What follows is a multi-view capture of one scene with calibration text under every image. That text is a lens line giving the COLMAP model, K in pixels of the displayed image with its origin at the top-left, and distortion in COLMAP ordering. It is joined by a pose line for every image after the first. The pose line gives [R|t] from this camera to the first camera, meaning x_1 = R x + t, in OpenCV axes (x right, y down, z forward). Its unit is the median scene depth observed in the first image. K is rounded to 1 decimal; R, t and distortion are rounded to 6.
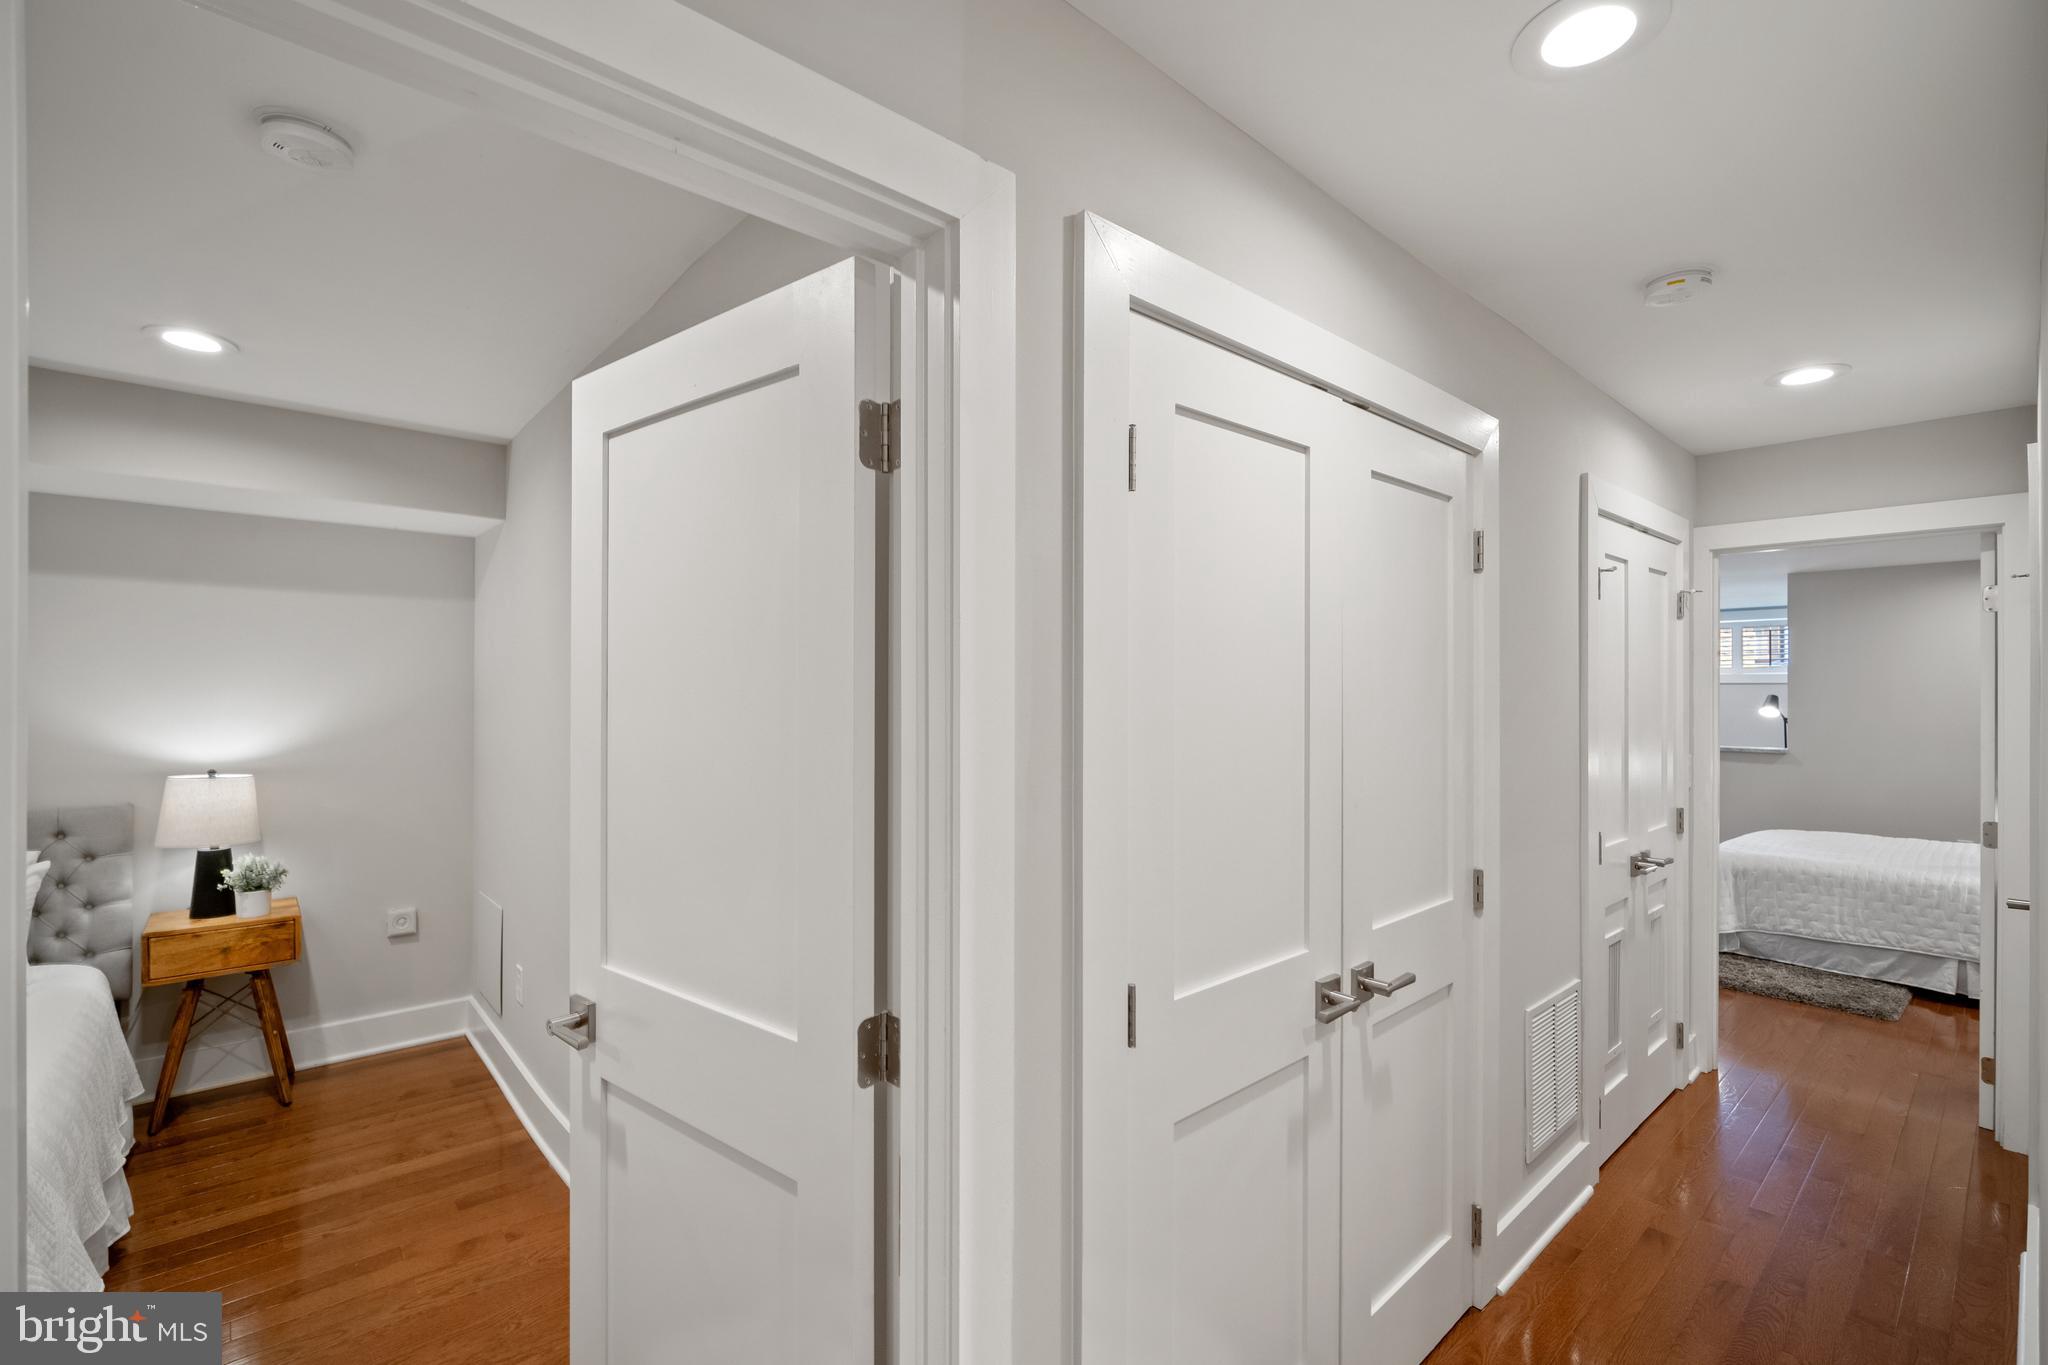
lens RADIAL K [[897.1, 0, 1112.1], [0, 897.1, 690.9], [0, 0, 1]] dist [-0.003699, -0.000082]
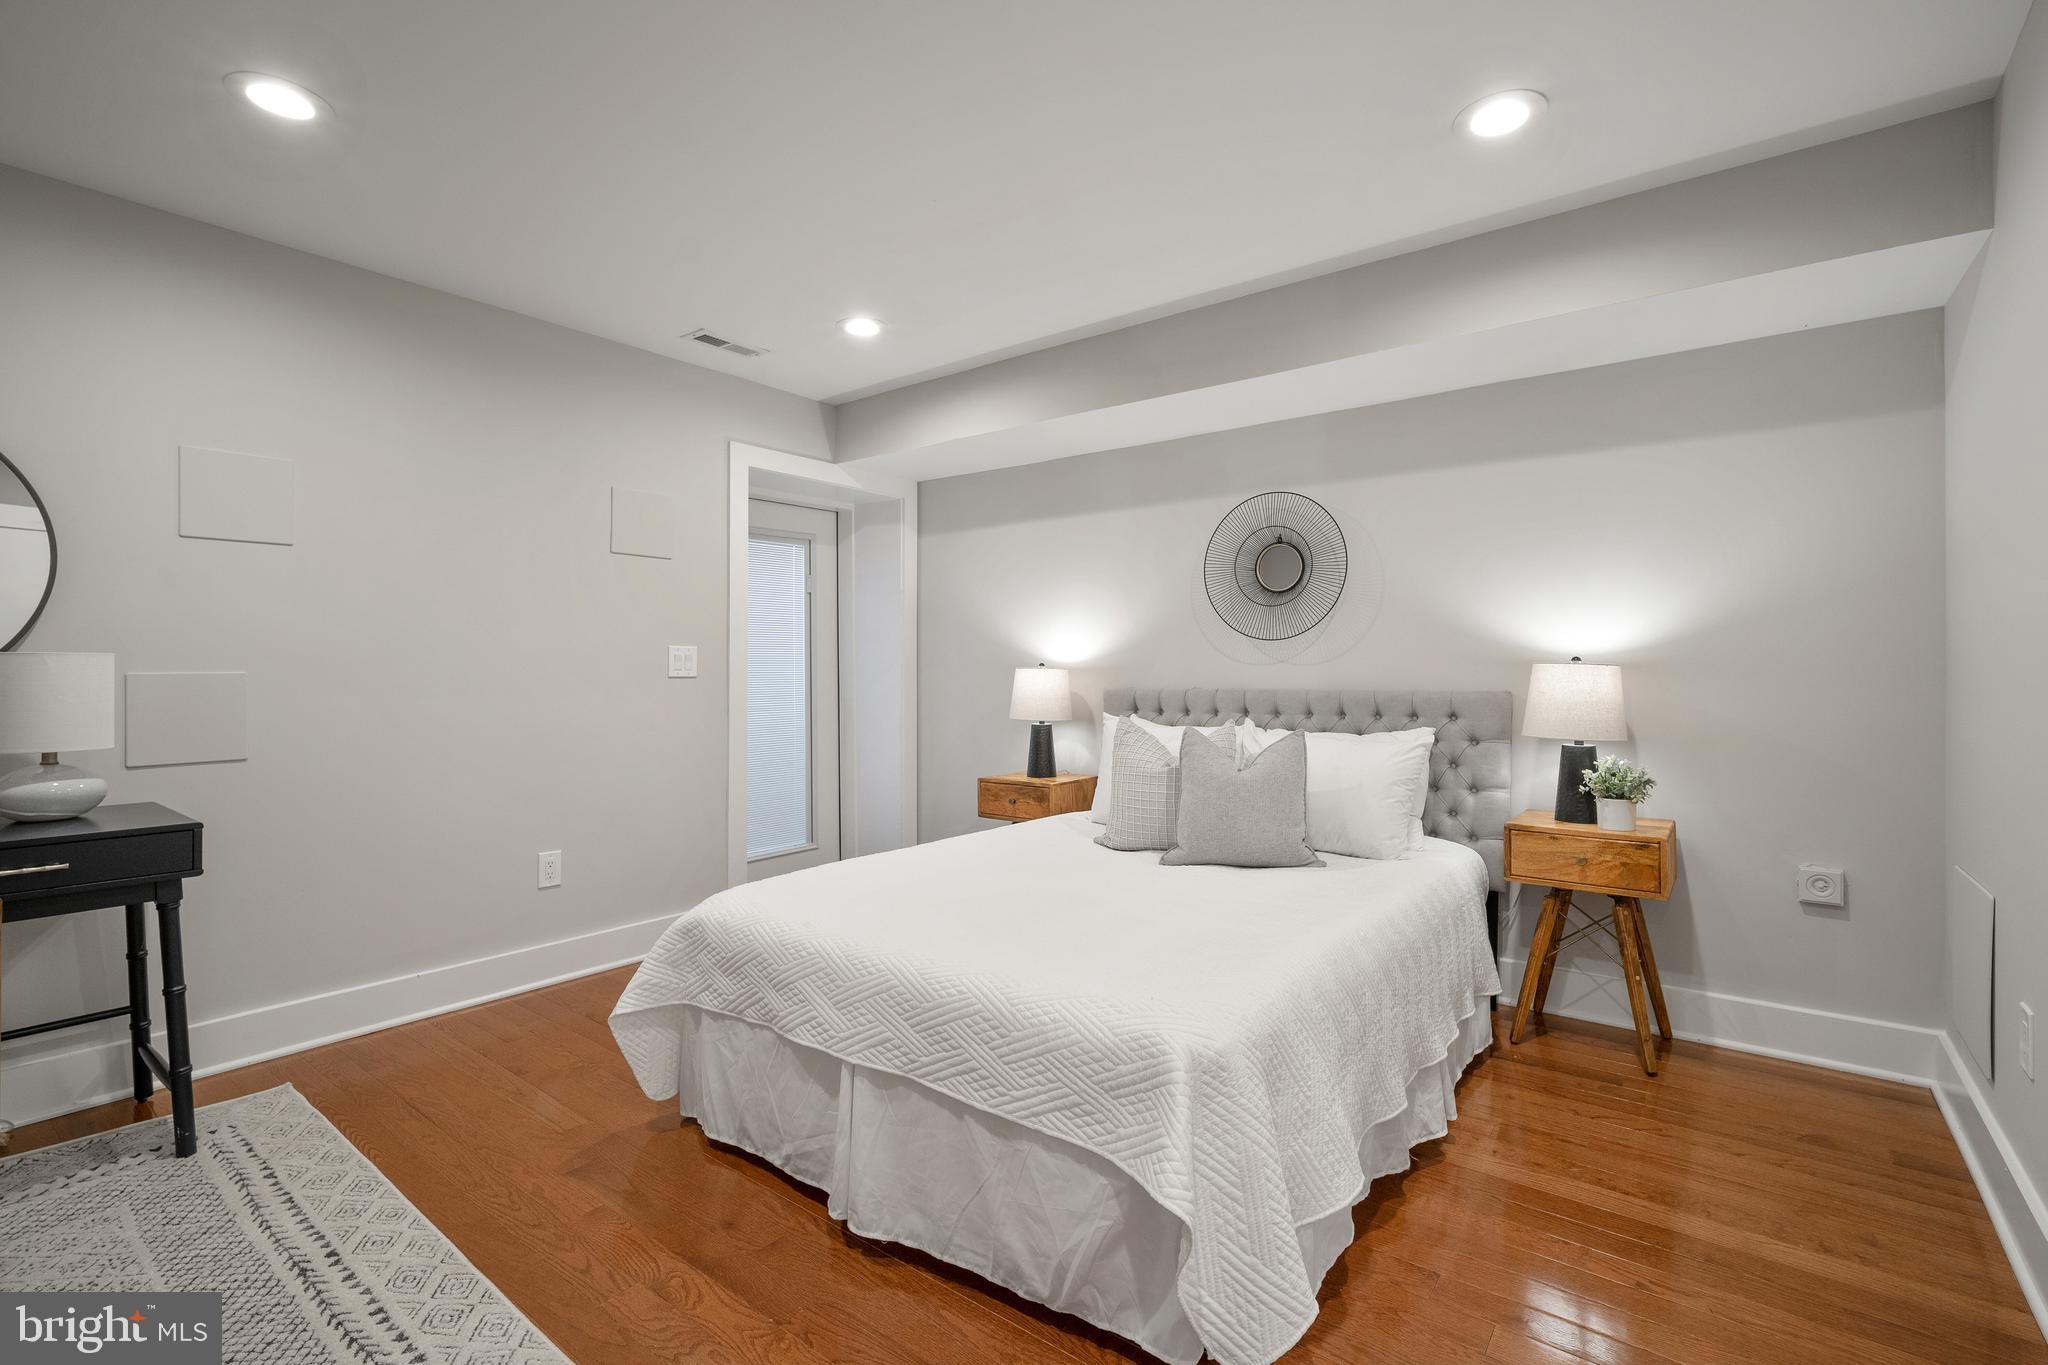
lens RADIAL K [[907.6, 0, 950.4], [0, 907.6, 685.2], [0, 0, 1]] dist [-0.003011, 0.000113]
pose [[0.082056, 0.006262, -0.996608, -0.179042], [0.015459, 0.999852, 0.007556, 0.103549], [0.996508, -0.016027, 0.081947, 0.323523]]
